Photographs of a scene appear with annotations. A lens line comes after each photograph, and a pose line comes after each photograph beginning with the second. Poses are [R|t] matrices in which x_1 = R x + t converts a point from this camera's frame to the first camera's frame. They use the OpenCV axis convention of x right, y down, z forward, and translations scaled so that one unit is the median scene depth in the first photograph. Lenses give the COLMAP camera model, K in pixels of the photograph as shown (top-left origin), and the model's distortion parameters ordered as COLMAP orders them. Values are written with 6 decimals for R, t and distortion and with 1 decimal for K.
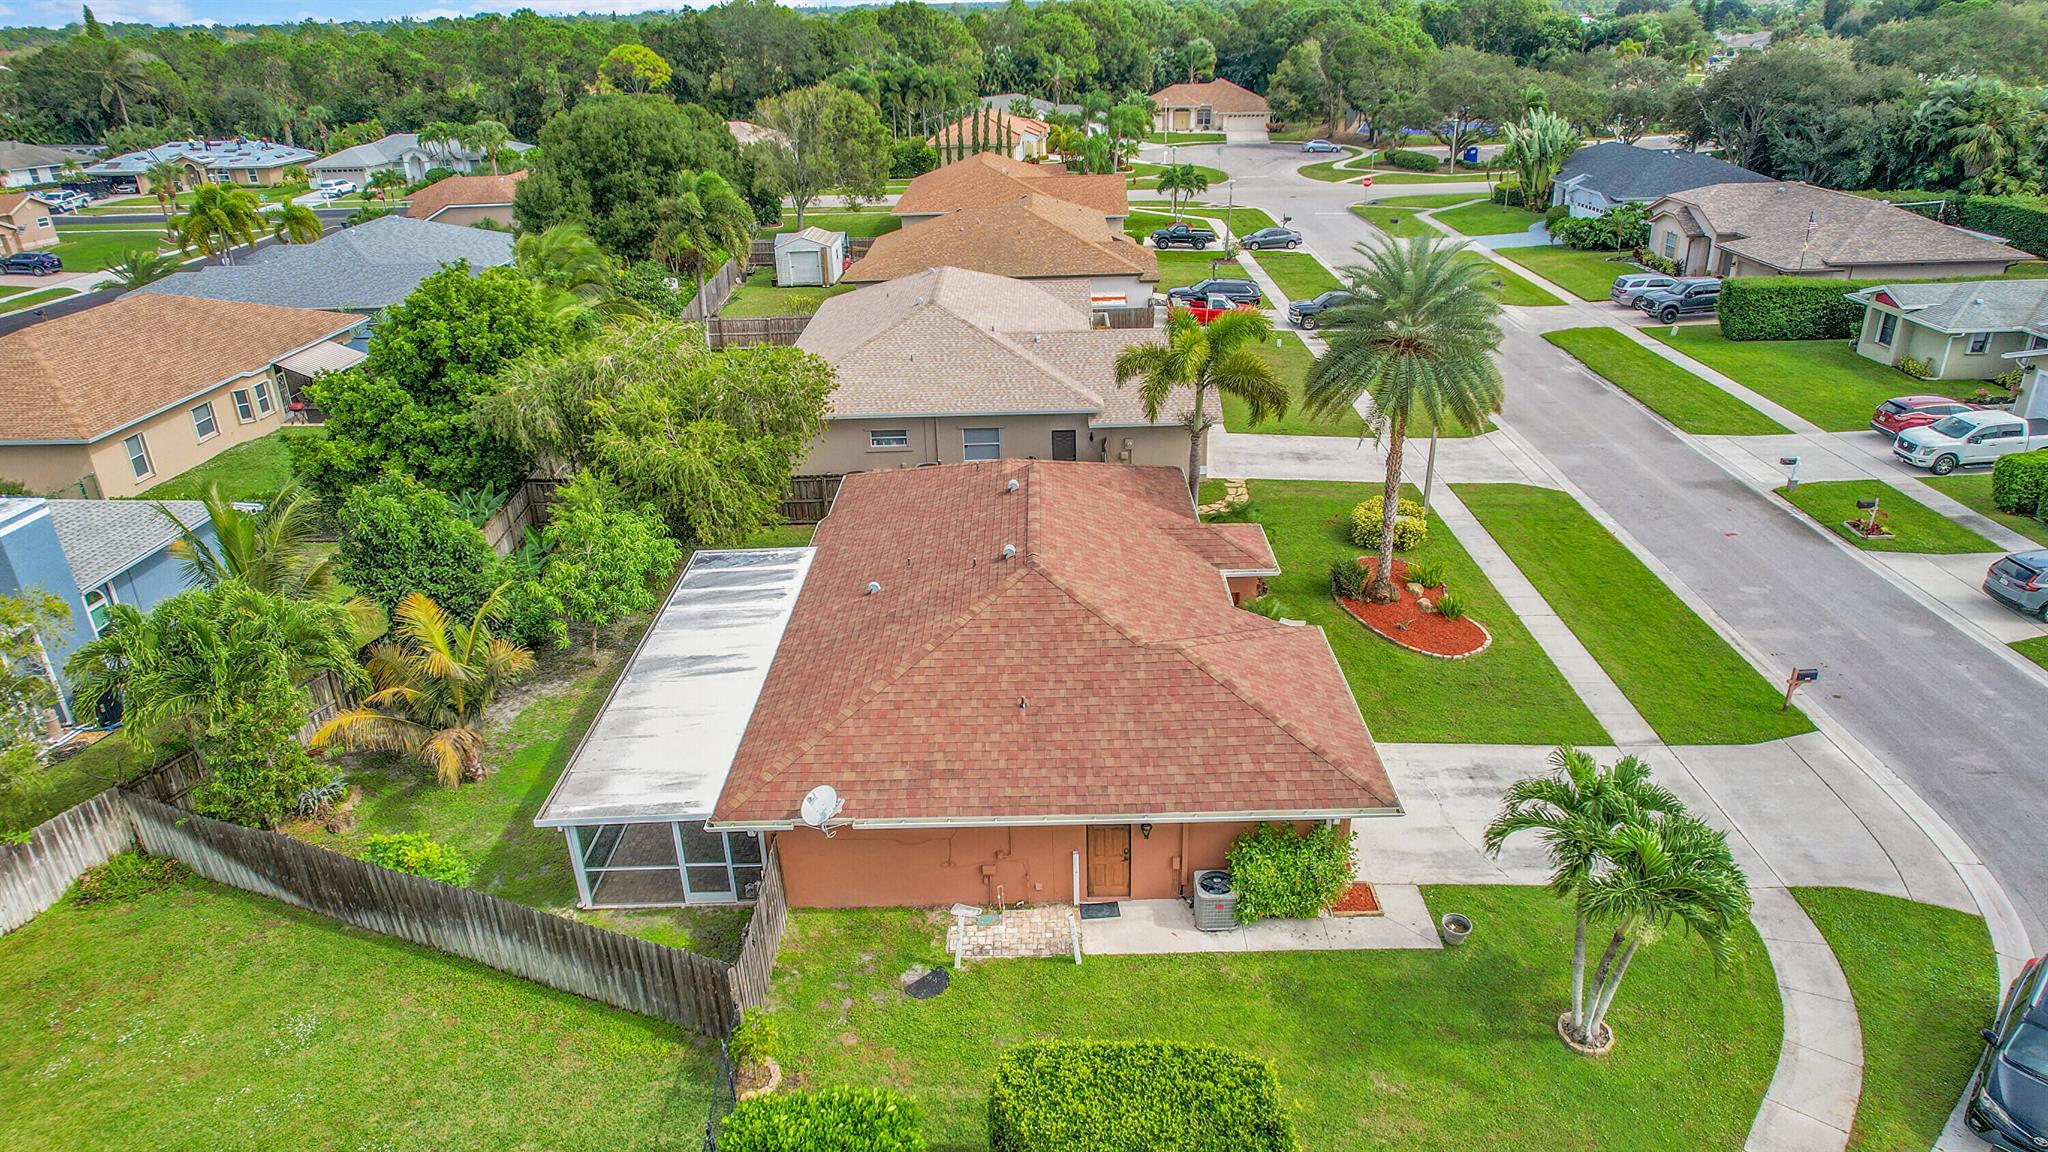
lens RADIAL K [[1309.7, 0, 1033.5], [0, 1309.7, 582.6], [0, 0, 1]] dist [-0.071740, 0.067659]
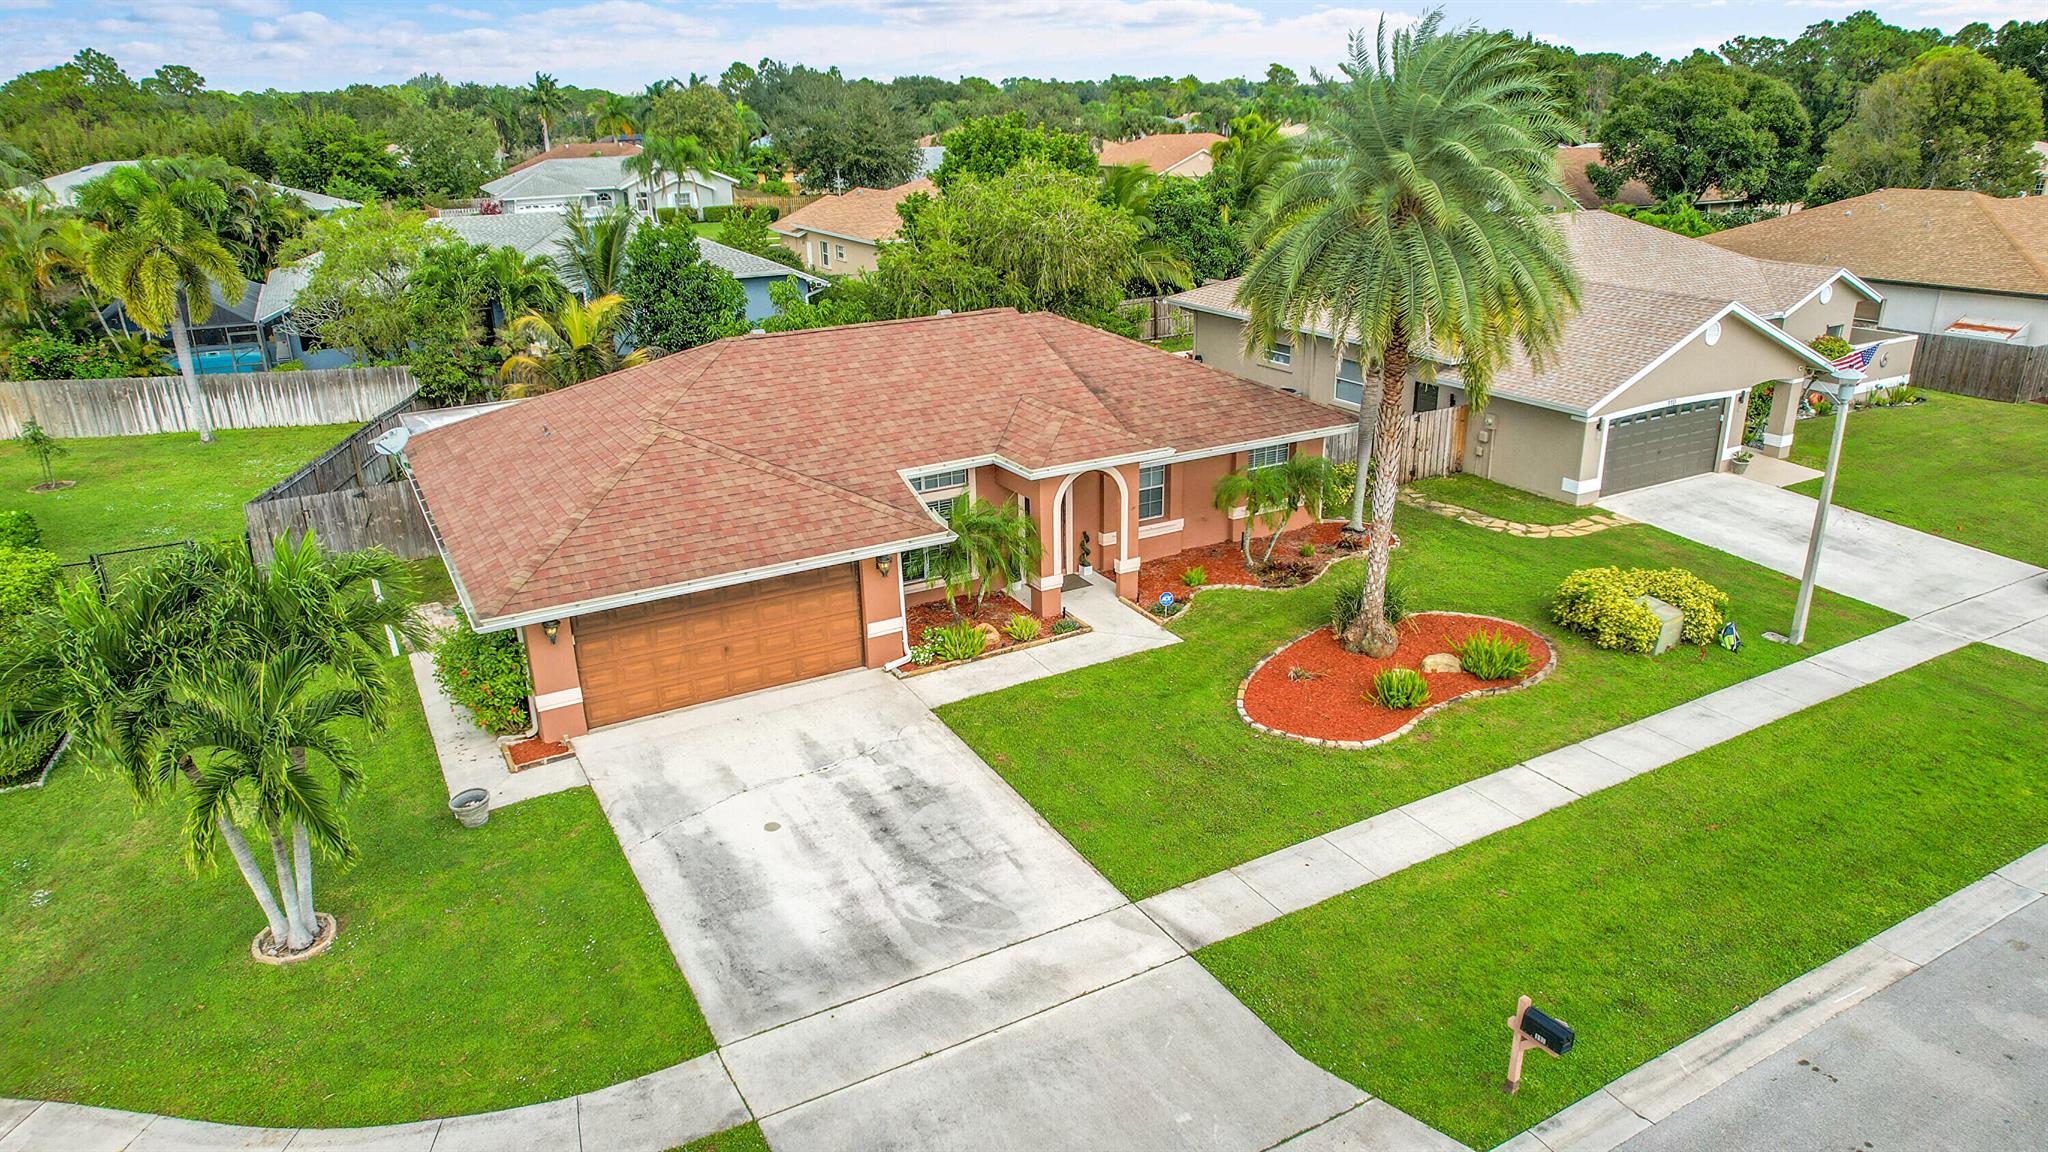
lens RADIAL K [[1309.7, 0, 1033.5], [0, 1309.7, 582.6], [0, 0, 1]] dist [-0.071740, 0.067659]
pose [[0.497363, 0.318205, -0.807078, 0.702588], [-0.350428, 0.924720, 0.148636, -0.054741], [0.793618, 0.208897, 0.571430, 0.532132]]
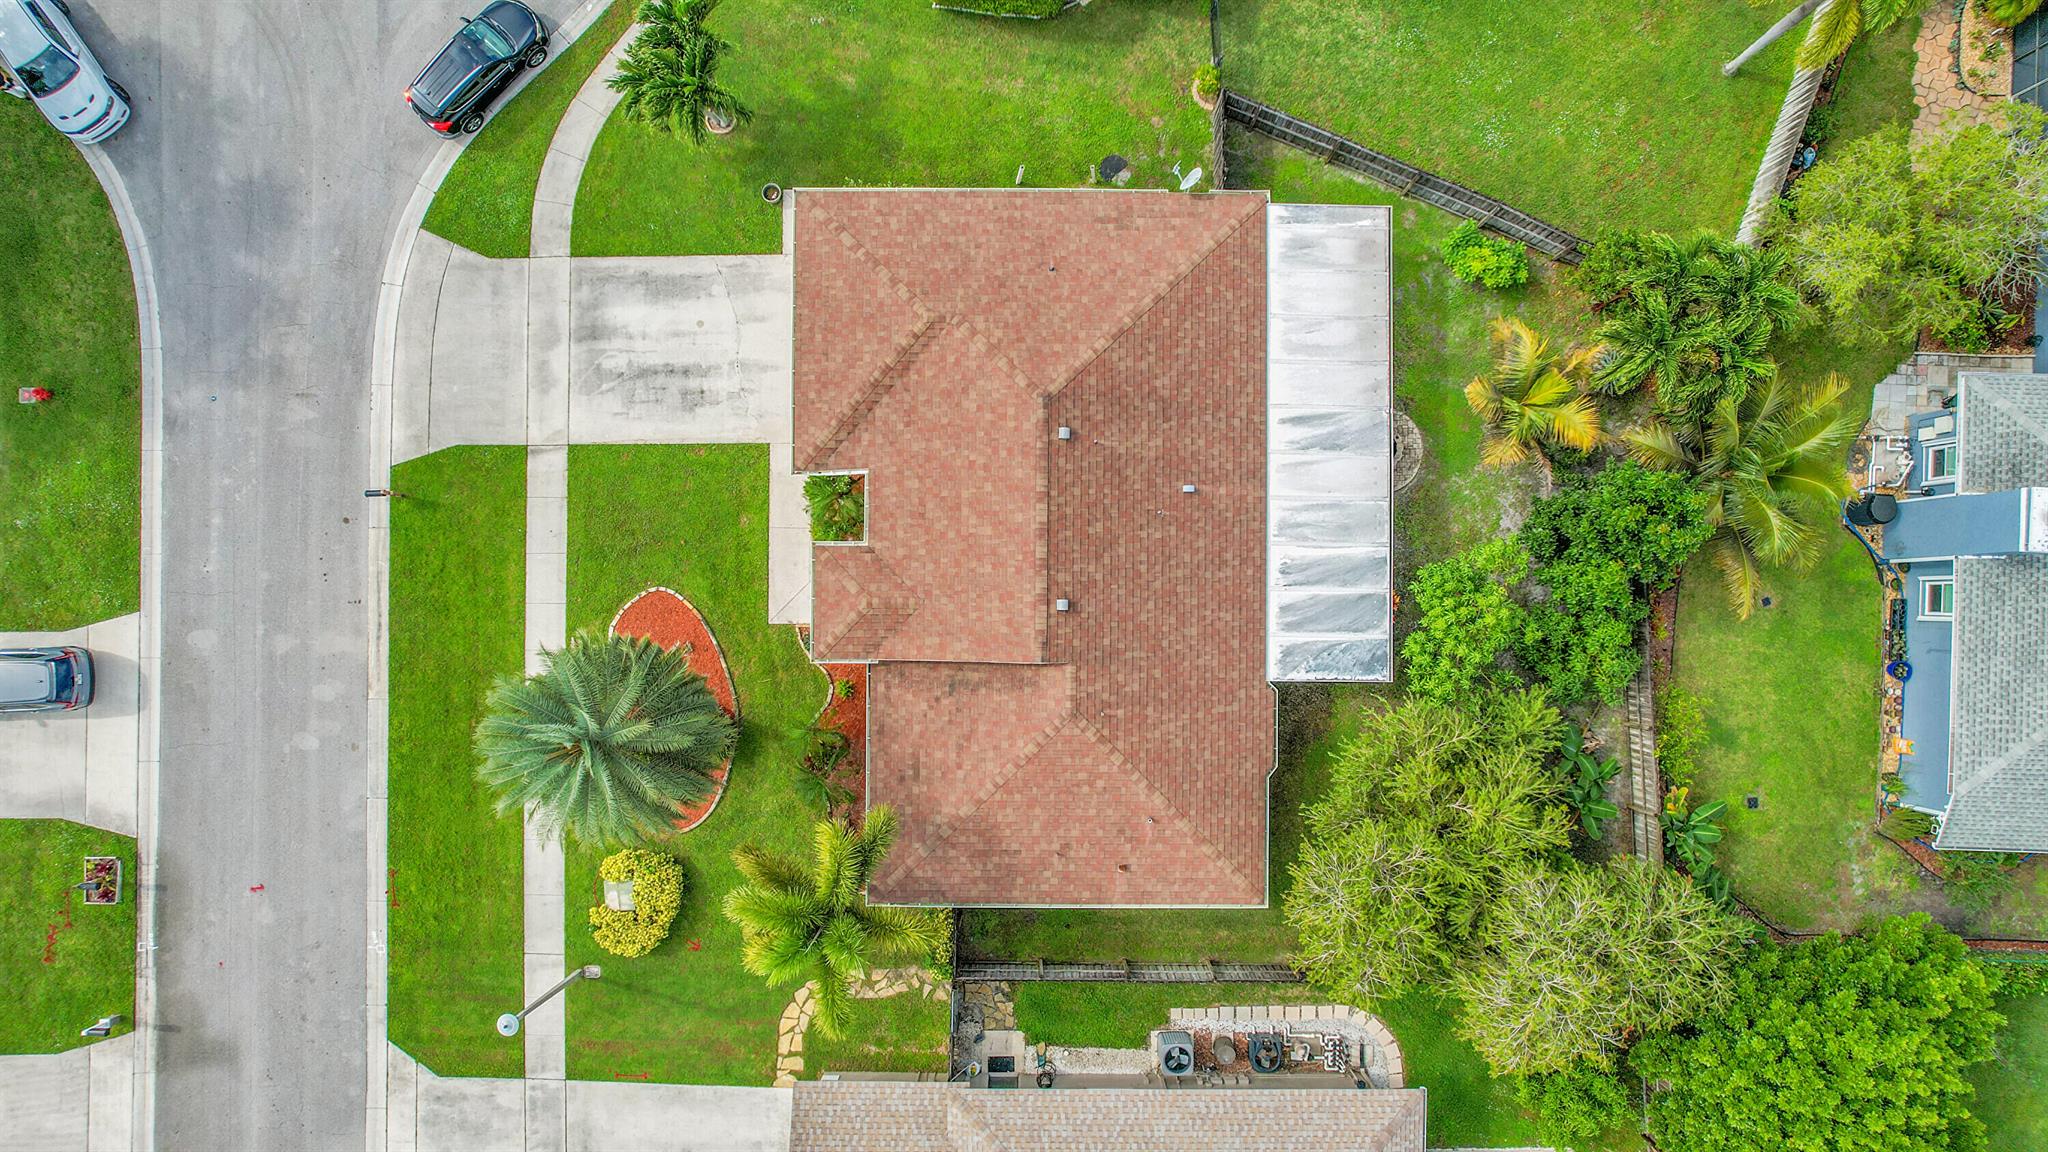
lens RADIAL K [[1304.1, 0, 1027.7], [0, 1304.1, 582.3], [0, 0, 1]] dist [-0.066030, 0.060906]
pose [[-0.999571, -0.004783, 0.028880, -0.016294], [0.028400, -0.397590, 0.917123, -0.877166], [0.007096, 0.917551, 0.397556, 0.540223]]
